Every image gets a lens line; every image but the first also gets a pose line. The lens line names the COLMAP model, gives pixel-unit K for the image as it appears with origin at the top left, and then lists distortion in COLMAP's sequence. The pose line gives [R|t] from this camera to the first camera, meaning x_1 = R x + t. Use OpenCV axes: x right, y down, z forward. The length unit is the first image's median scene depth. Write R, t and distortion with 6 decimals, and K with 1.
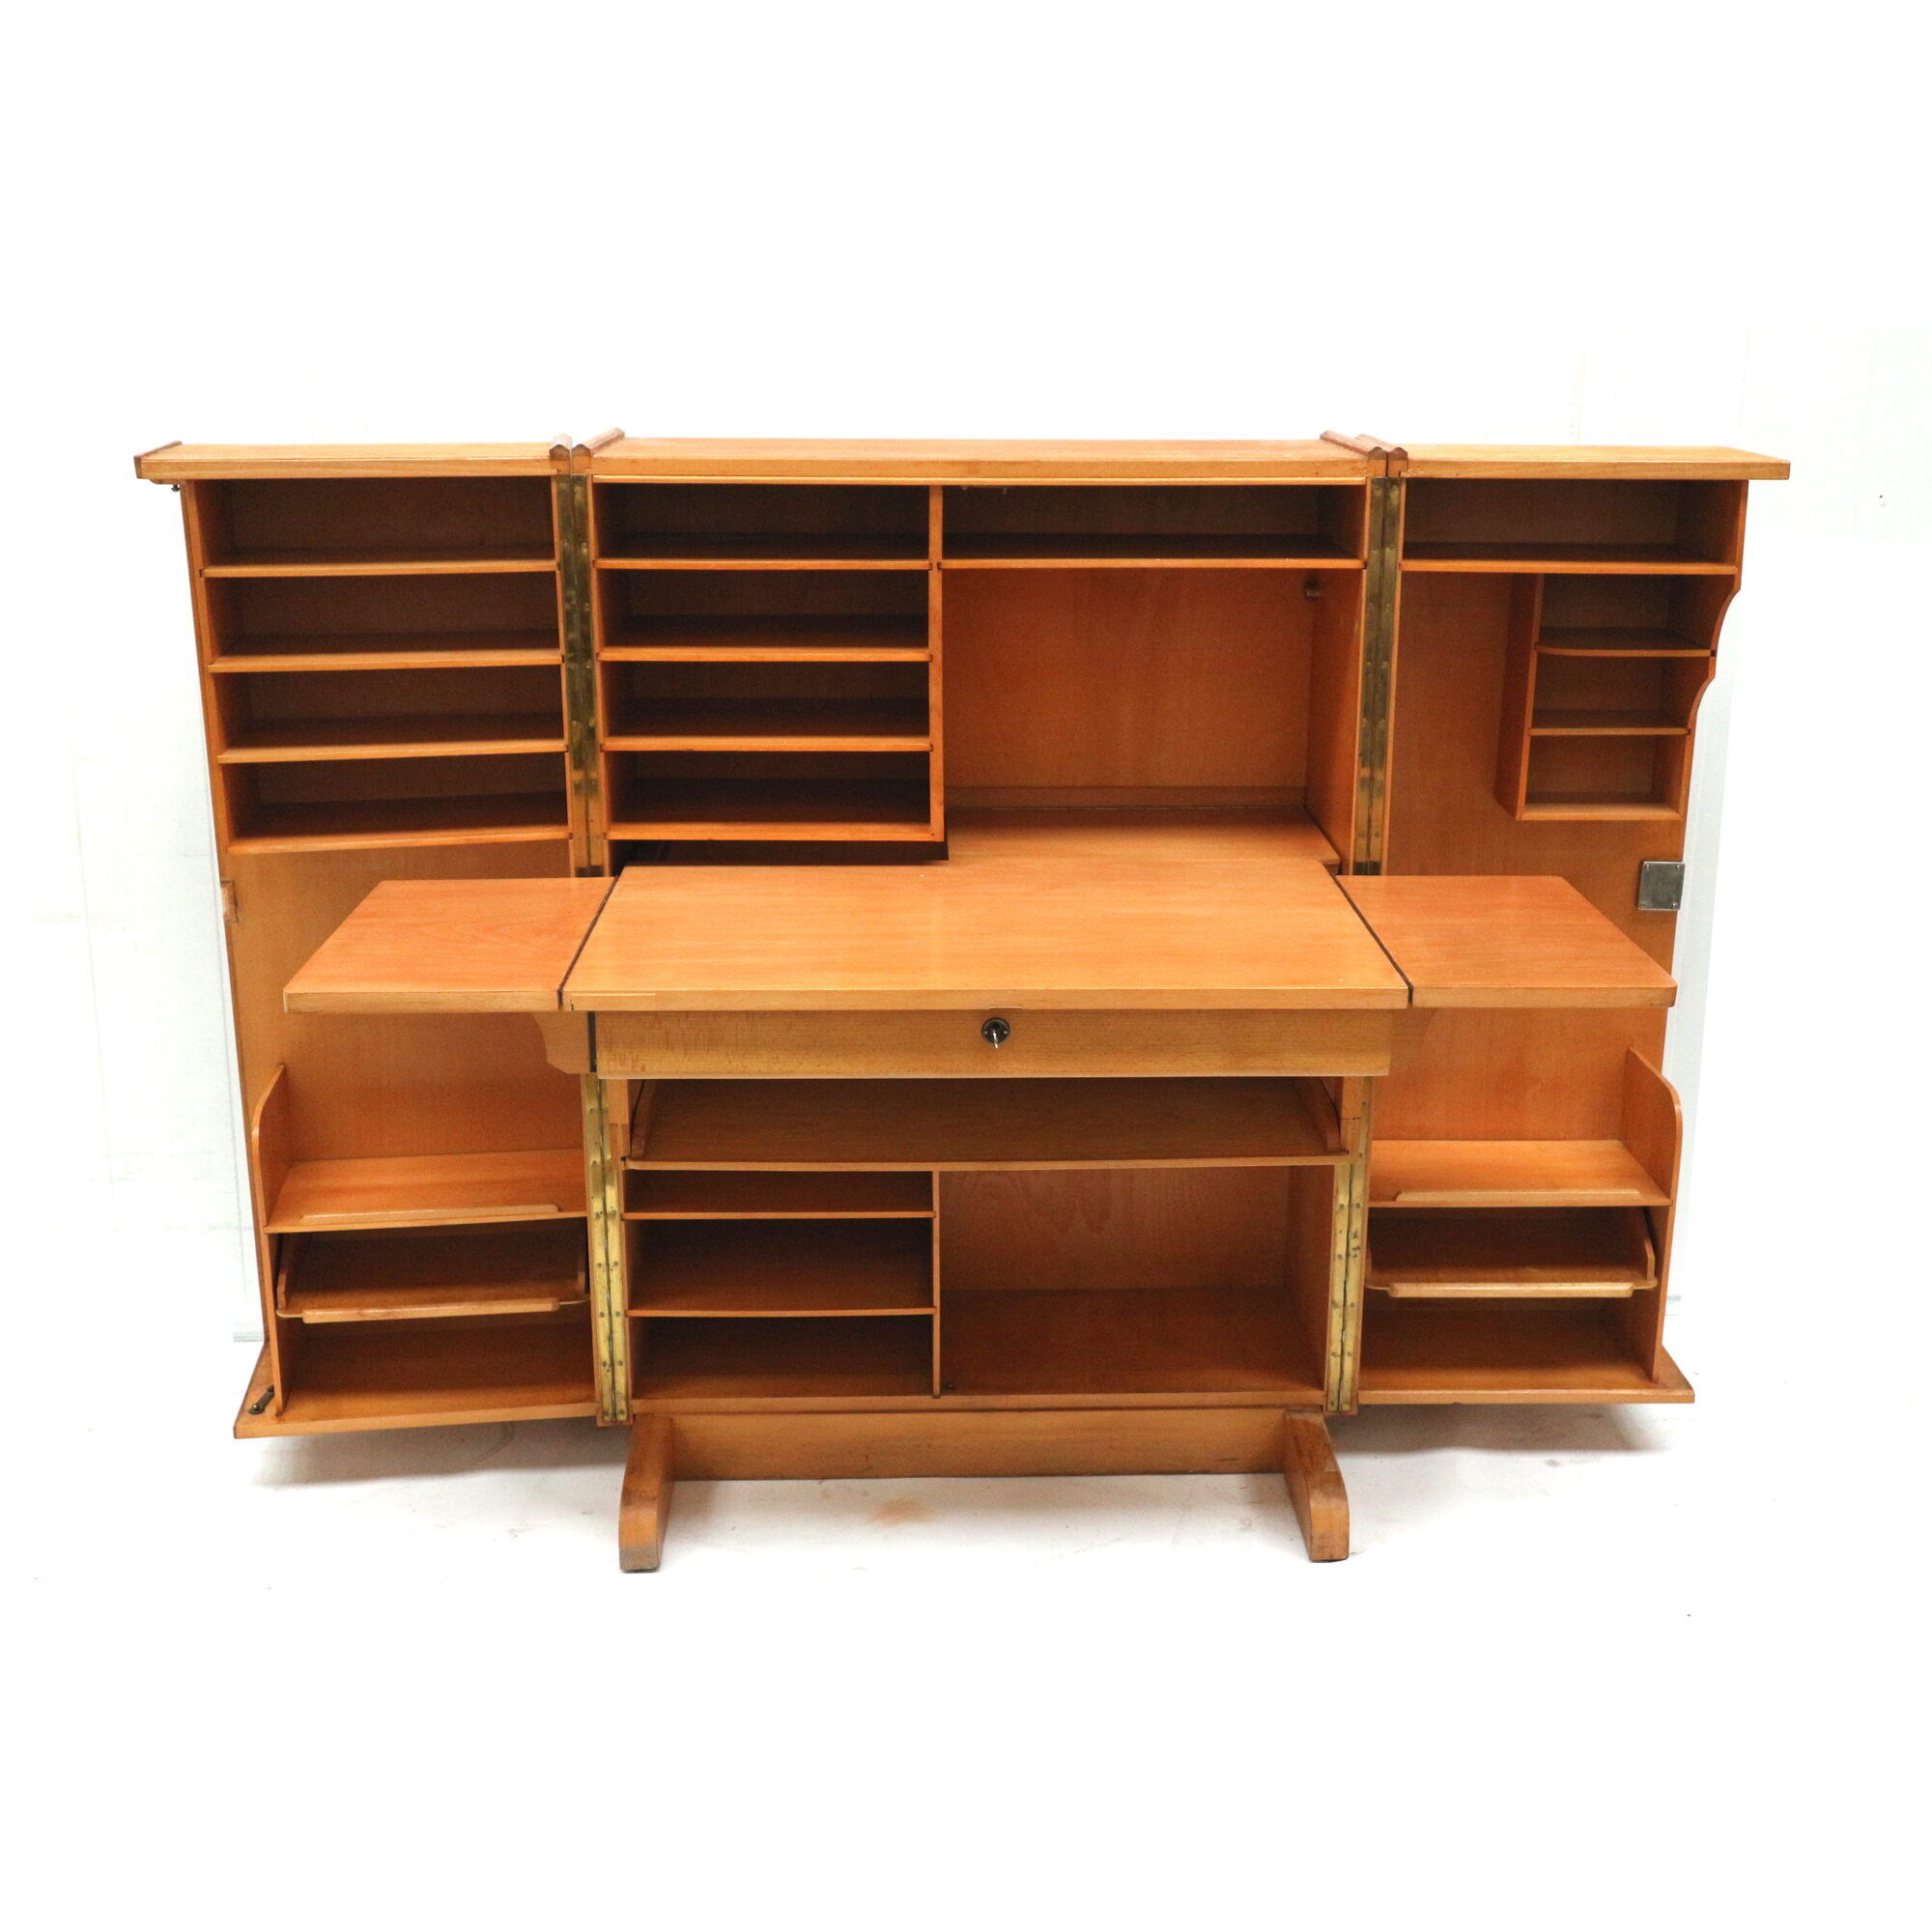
lens RADIAL K [[2323.1, 0, 998.8], [0, 2323.1, 969.7], [0, 0, 1]] dist [0.026489, 0.000000]
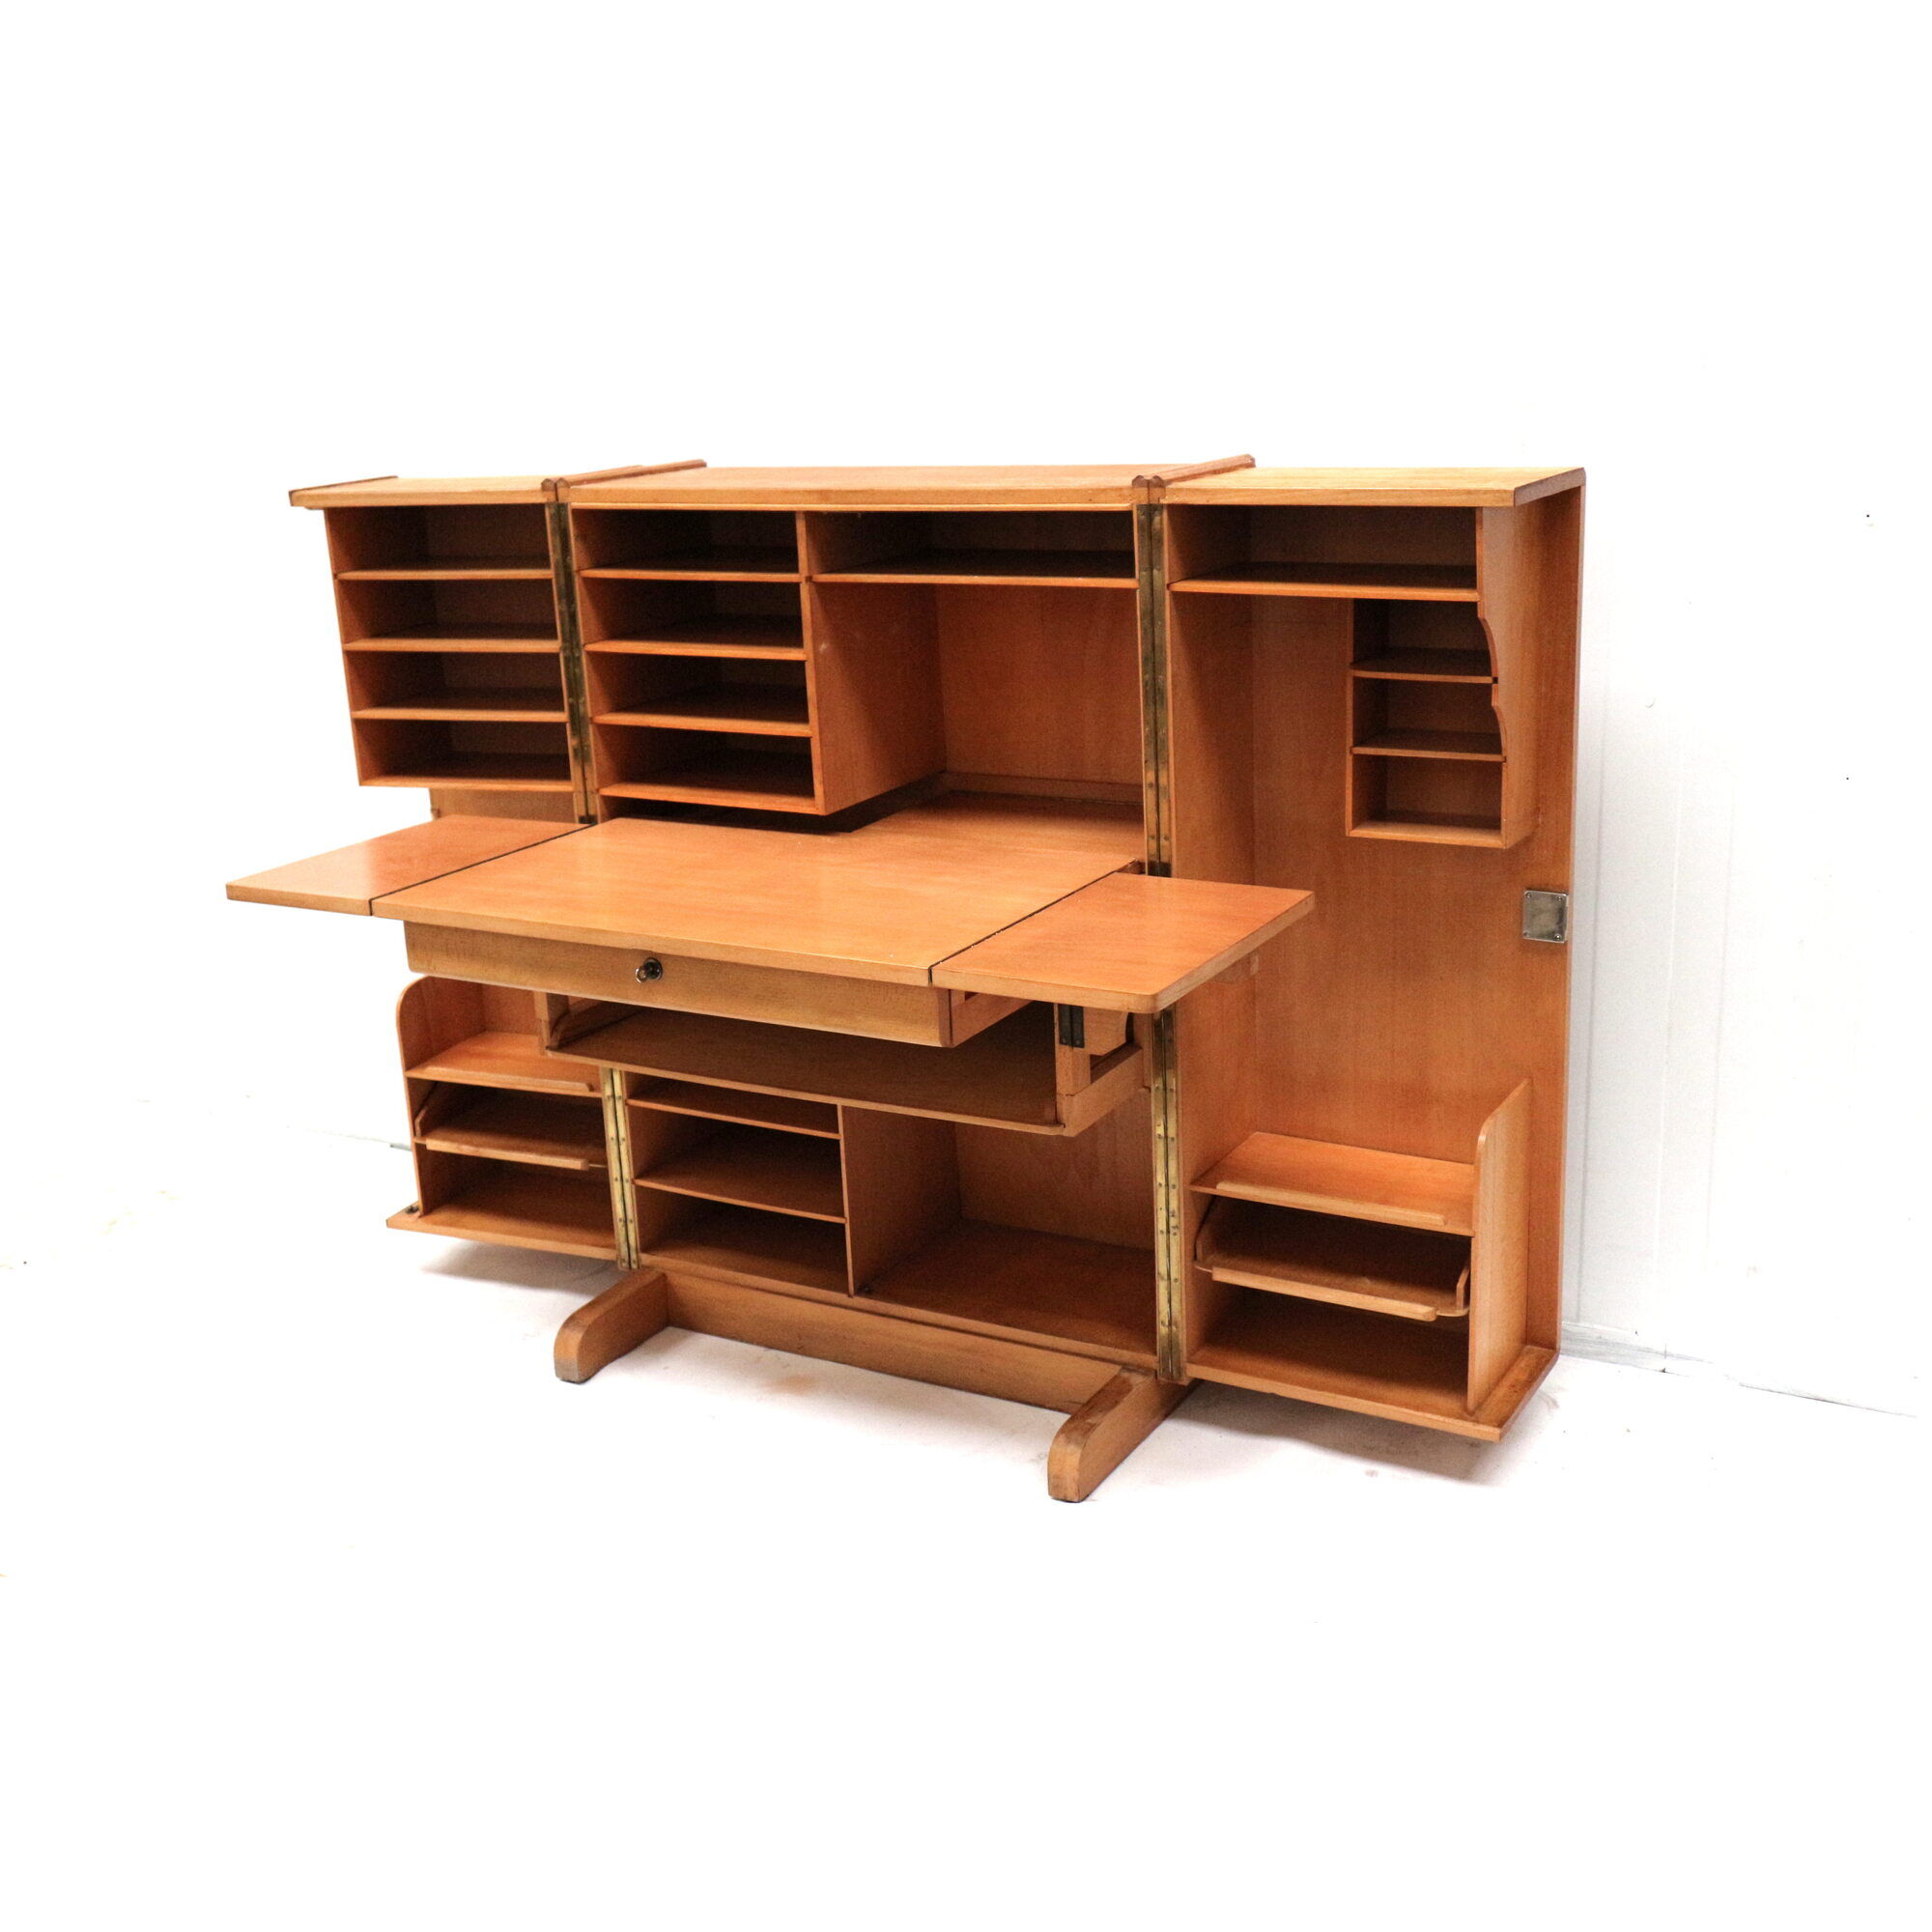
lens RADIAL K [[2267.3, 0, 975.3], [0, 2267.3, 960.0], [0, 0, 1]] dist [0.031903, 0.000000]
pose [[0.850294, 0.103167, -0.516098, 0.627668], [-0.098813, 0.994455, 0.035991, -0.031076], [0.516949, 0.020394, 0.855773, 0.066488]]
